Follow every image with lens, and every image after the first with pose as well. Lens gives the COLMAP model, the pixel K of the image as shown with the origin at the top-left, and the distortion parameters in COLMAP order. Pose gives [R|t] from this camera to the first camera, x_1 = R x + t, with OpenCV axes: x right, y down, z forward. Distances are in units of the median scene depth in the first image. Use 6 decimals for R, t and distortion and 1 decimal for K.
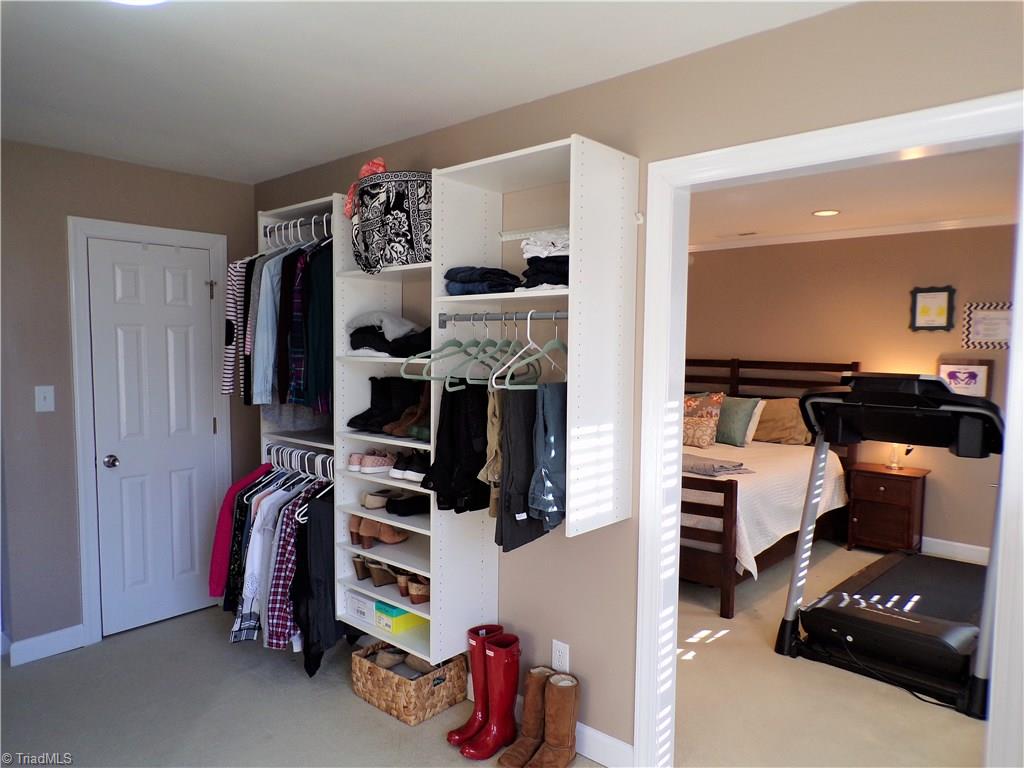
lens RADIAL K [[684.2, 0, 512.0], [0, 684.2, 384.0], [0, 0, 1]] dist [-0.001172, -0.001069]
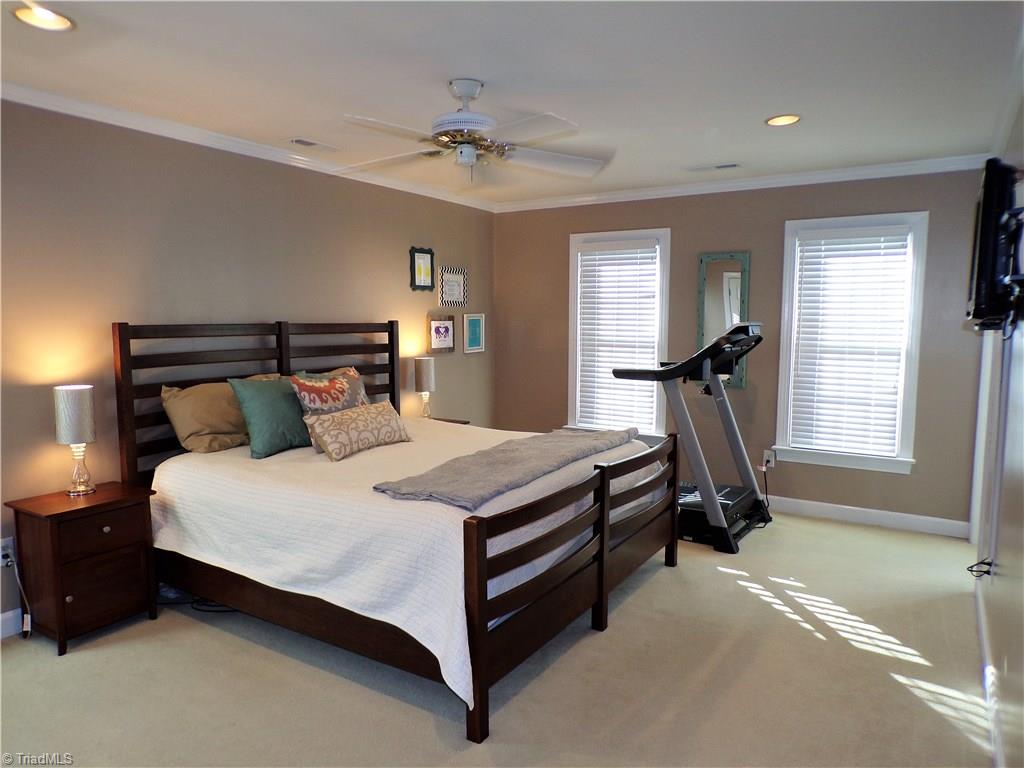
lens RADIAL K [[684.2, 0, 512.0], [0, 684.2, 384.0], [0, 0, 1]] dist [-0.001172, -0.001069]
pose [[-0.157639, -0.107256, 0.981655, -0.470766], [0.061185, 0.991113, 0.118114, -0.048982], [-0.985599, 0.078682, -0.149676, 1.023421]]
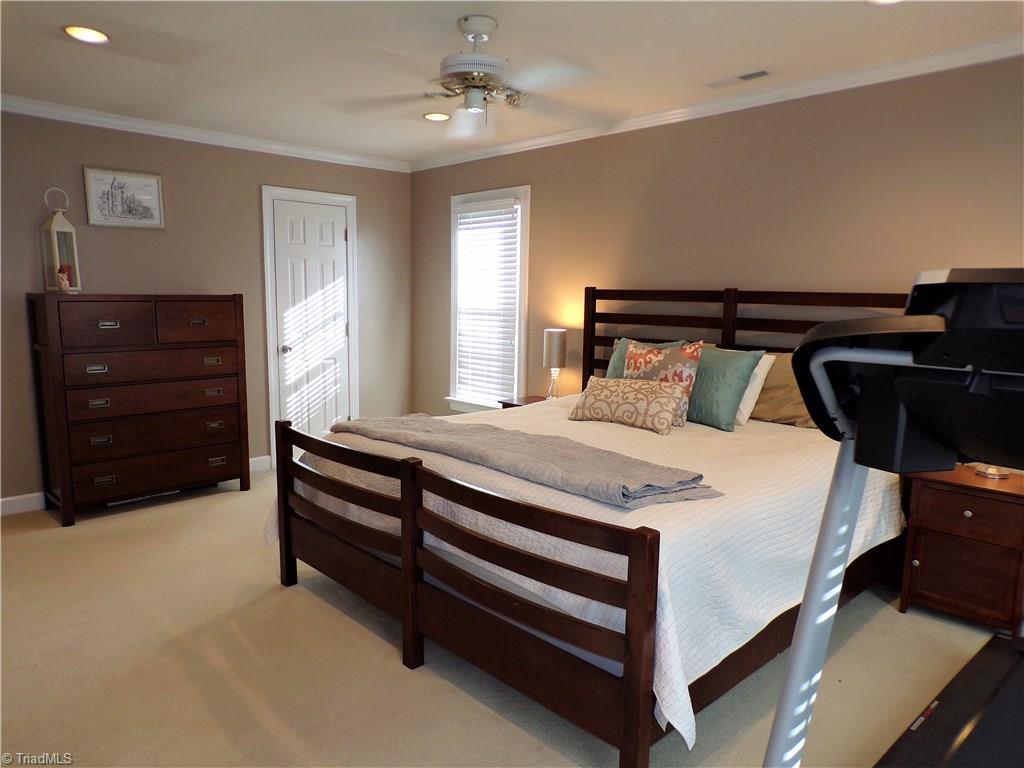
lens RADIAL K [[673.9, 0, 512.0], [0, 673.9, 384.0], [0, 0, 1]] dist [0.000461, -0.001590]
pose [[0.997440, 0.015184, -0.069880, 0.195233], [-0.010055, 0.997269, 0.073167, 0.008993], [0.070800, -0.072277, 0.994869, 0.413293]]
